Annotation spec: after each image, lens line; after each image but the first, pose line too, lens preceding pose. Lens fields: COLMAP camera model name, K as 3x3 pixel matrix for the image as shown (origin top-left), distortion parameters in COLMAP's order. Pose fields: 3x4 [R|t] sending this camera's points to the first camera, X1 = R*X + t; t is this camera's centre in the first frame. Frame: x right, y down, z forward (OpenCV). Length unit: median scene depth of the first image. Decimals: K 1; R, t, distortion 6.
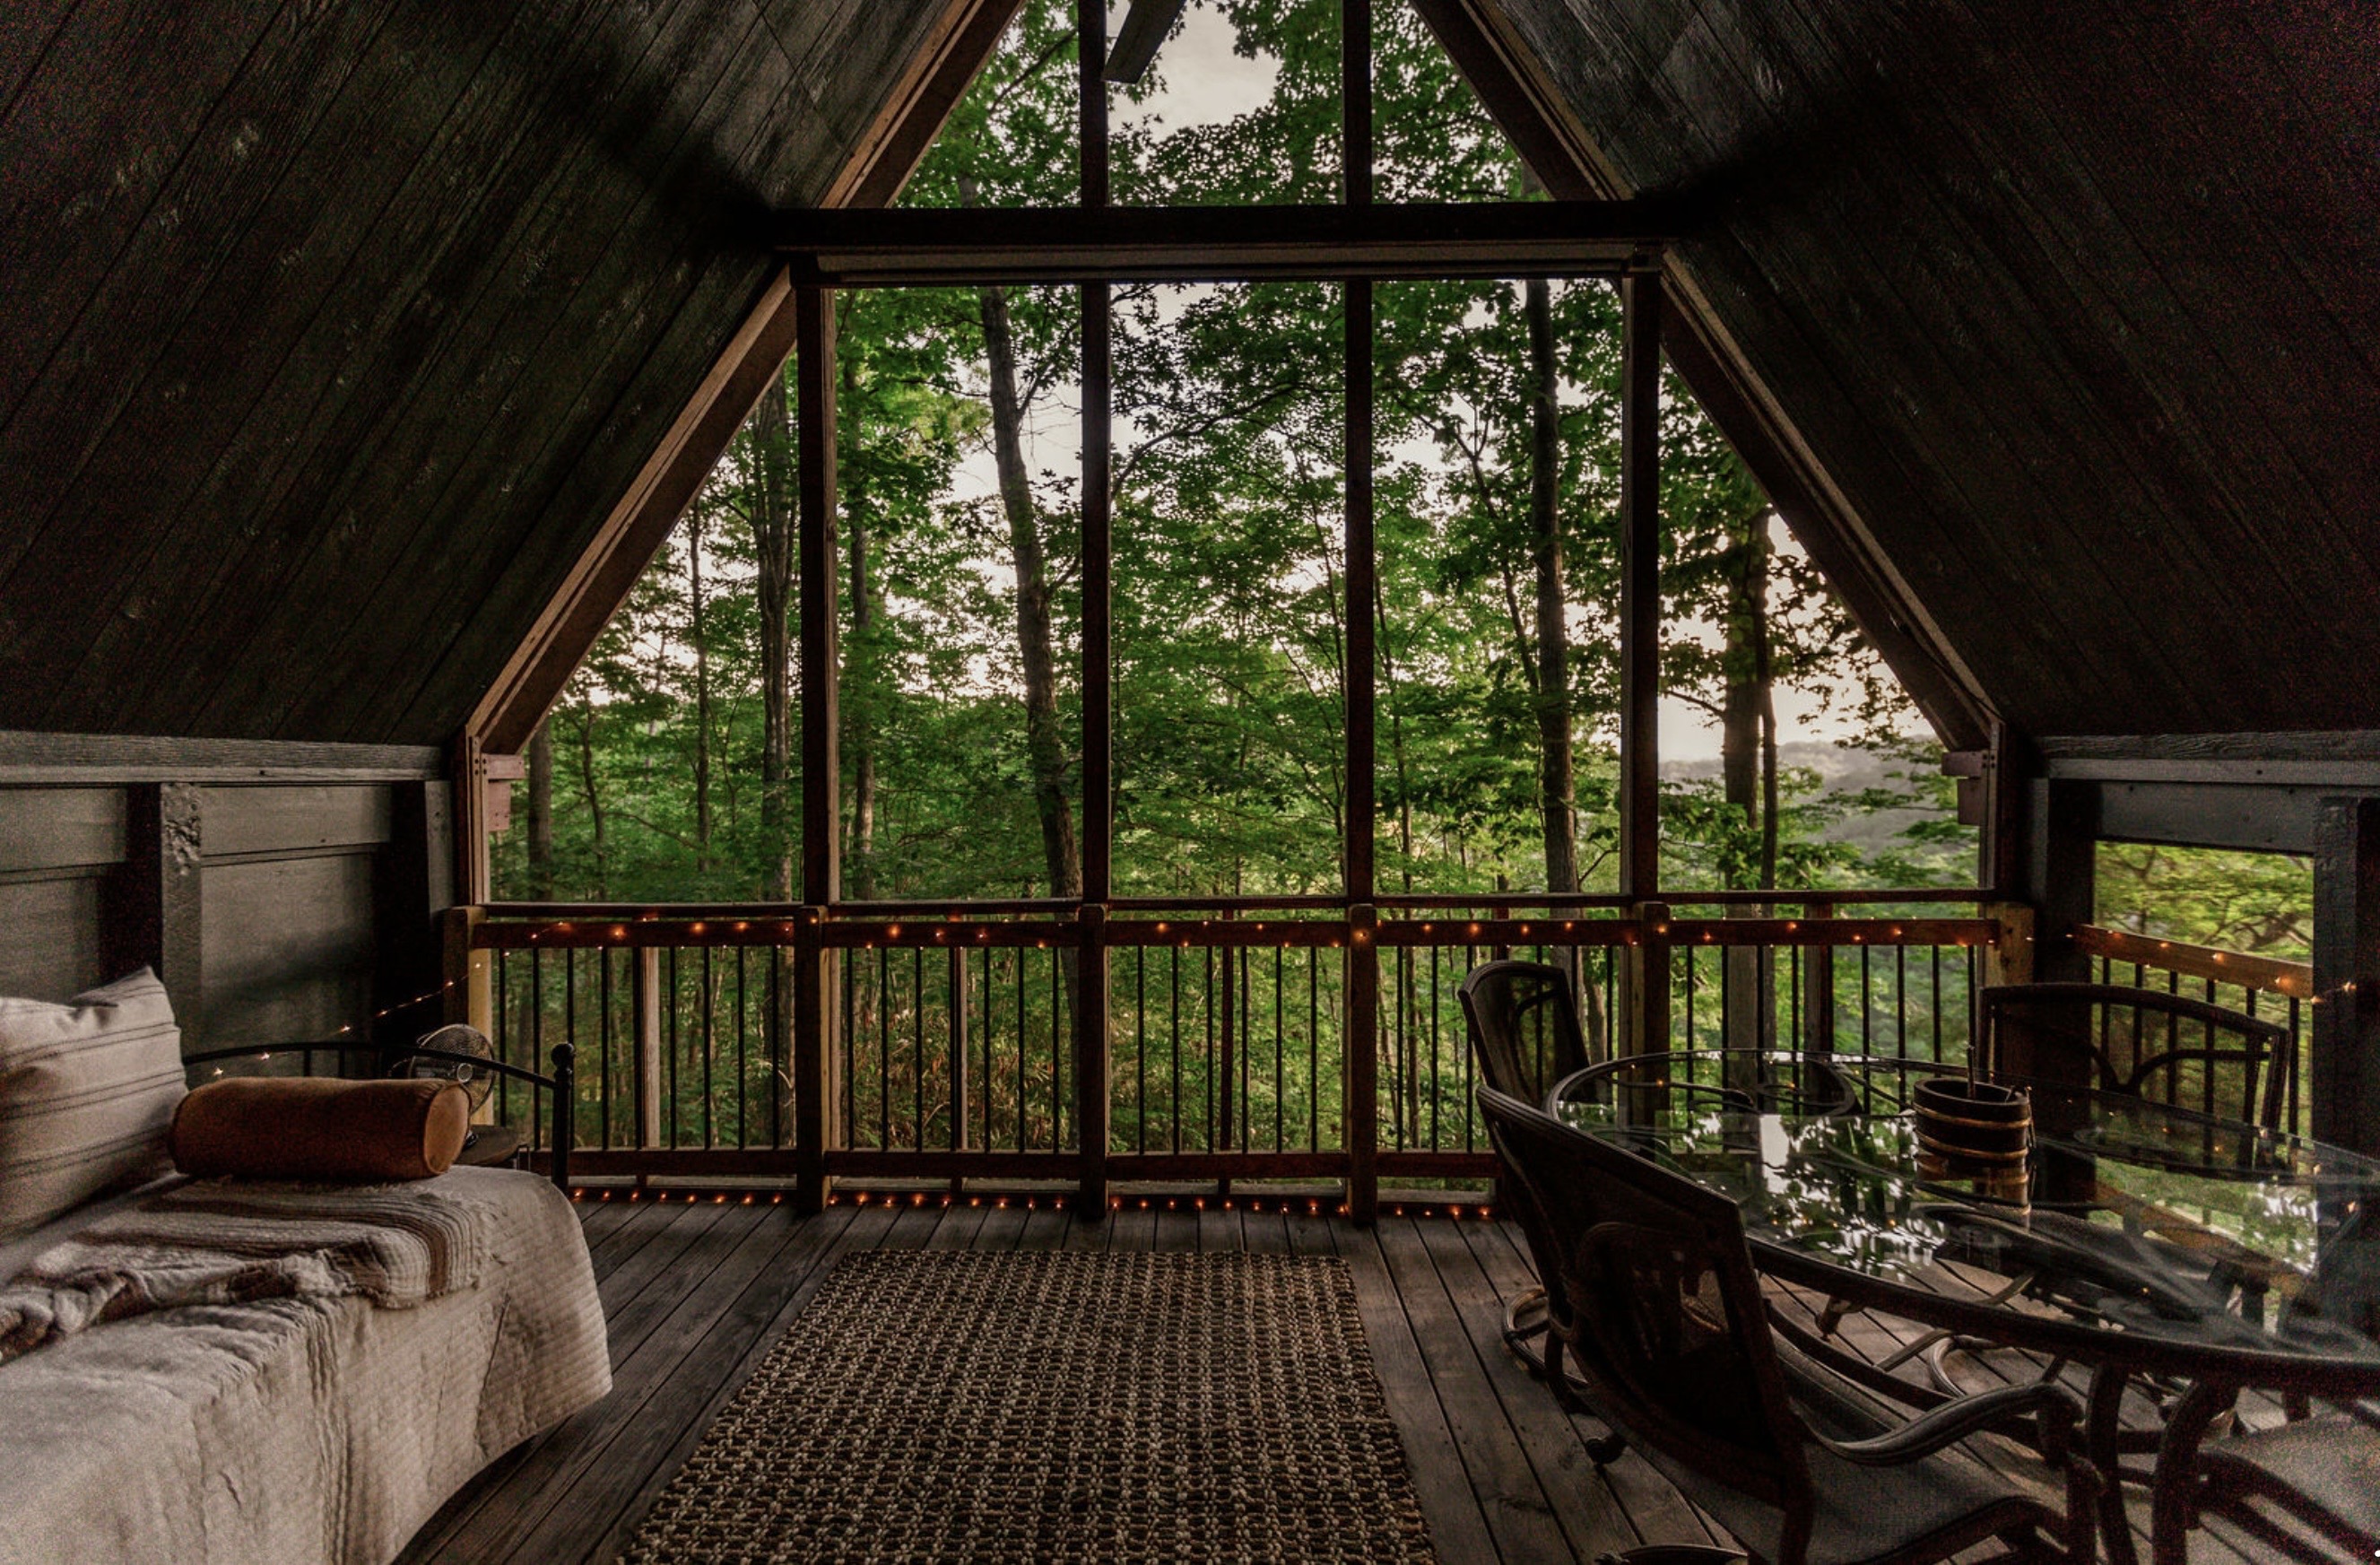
lens RADIAL K [[1059.0, 0, 1192.0], [0, 1059.0, 772.0], [0, 0, 1]] dist [-0.002434, -0.001587]
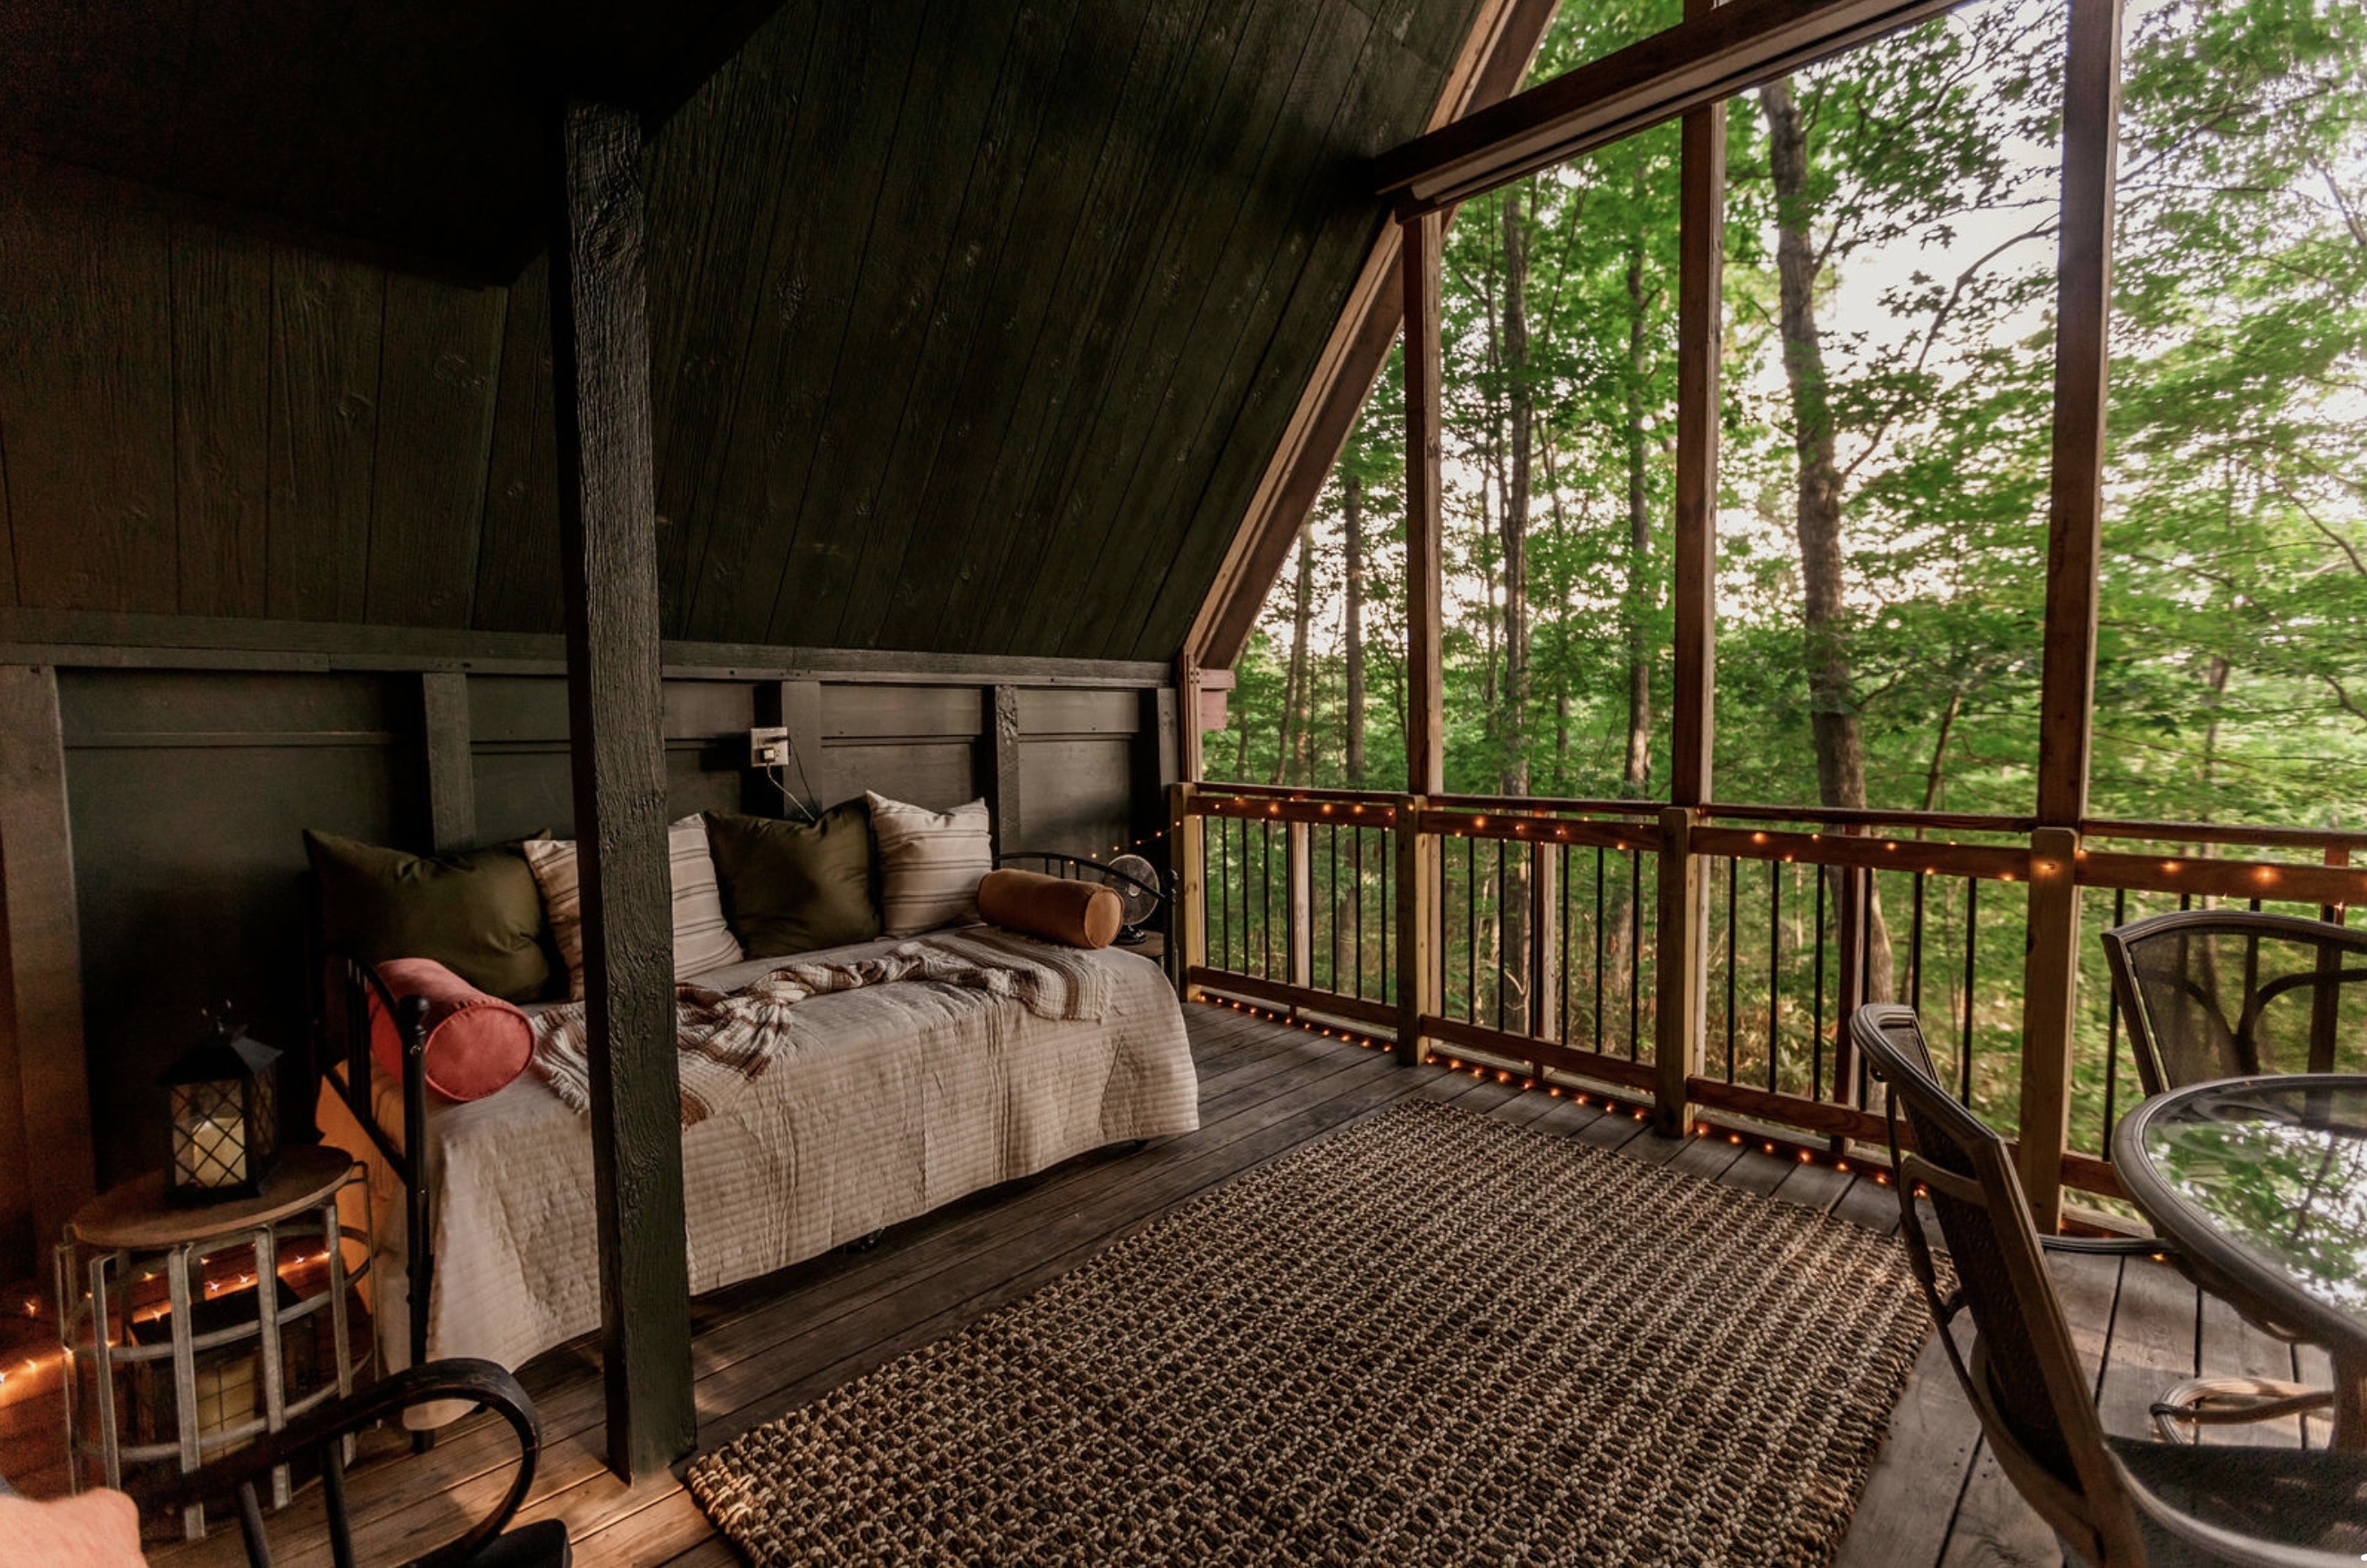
lens RADIAL K [[1070.4, 0, 1185.9], [0, 1070.4, 790.0], [0, 0, 1]] dist [0.002045, -0.000412]
pose [[0.725014, 0.043704, -0.687347, 0.325142], [0.007813, 0.997399, 0.071659, 0.052421], [0.688690, -0.057324, 0.722786, 0.031199]]
